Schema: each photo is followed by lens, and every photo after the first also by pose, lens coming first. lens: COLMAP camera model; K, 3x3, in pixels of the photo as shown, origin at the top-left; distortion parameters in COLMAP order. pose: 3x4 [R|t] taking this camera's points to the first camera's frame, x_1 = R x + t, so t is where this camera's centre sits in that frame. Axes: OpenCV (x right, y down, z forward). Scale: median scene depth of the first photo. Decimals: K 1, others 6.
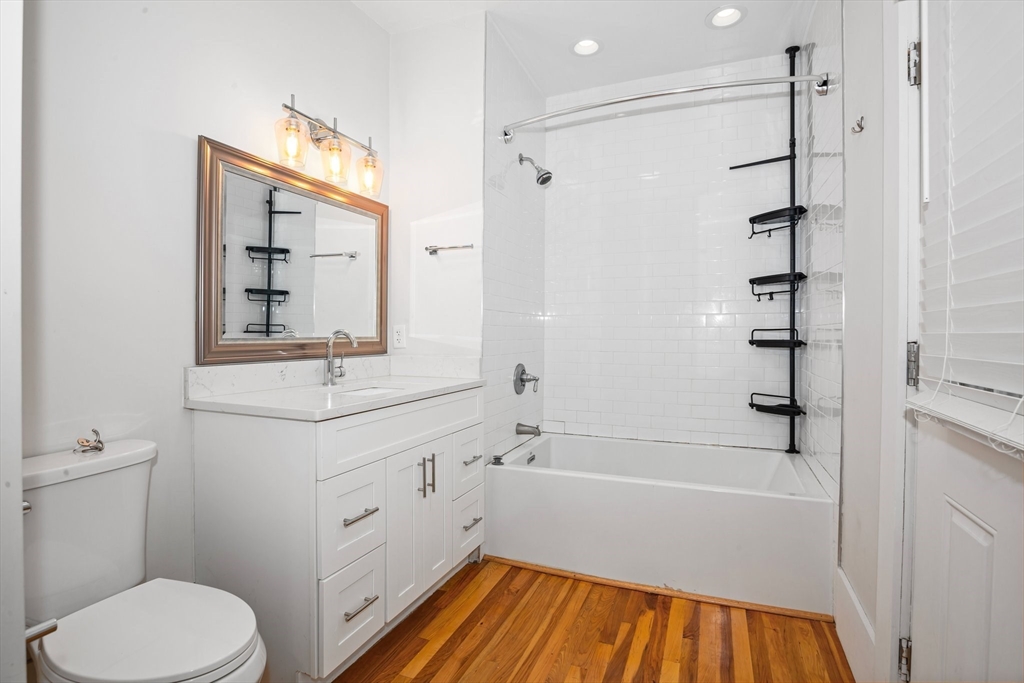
lens RADIAL K [[501.9, 0, 513.3], [0, 501.9, 338.3], [0, 0, 1]] dist [-0.018575, 0.000204]
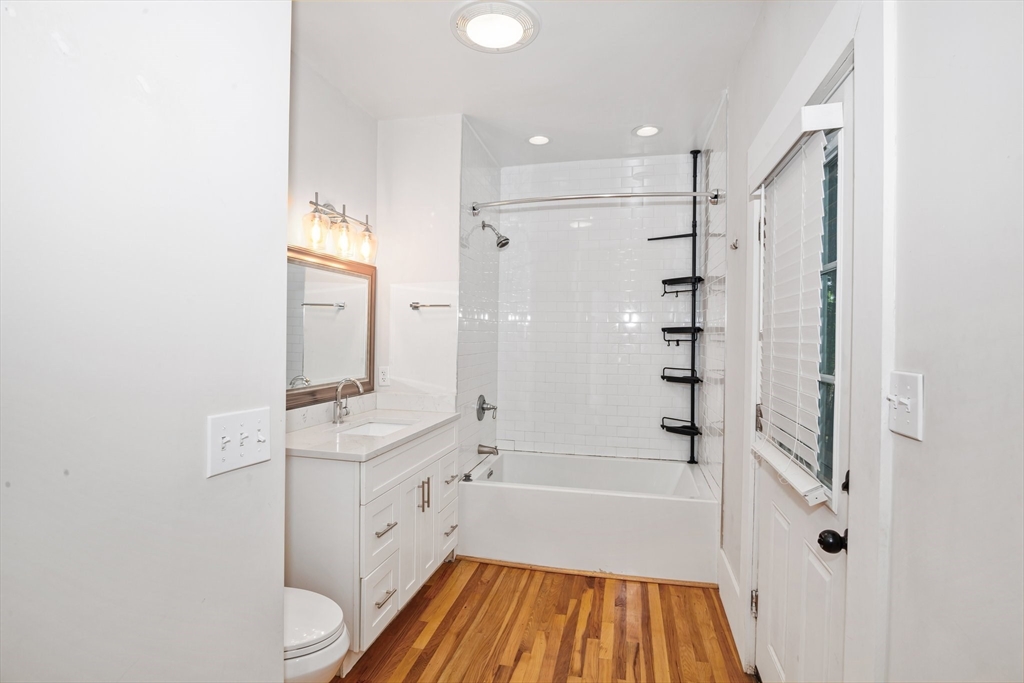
lens RADIAL K [[501.9, 0, 511.6], [0, 501.9, 338.7], [0, 0, 1]] dist [-0.018575, 0.000204]
pose [[0.988245, 0.007233, 0.152706, -0.124444], [-0.007161, 0.999974, -0.001019, -0.105192], [-0.152709, -0.000086, 0.988271, -0.251312]]
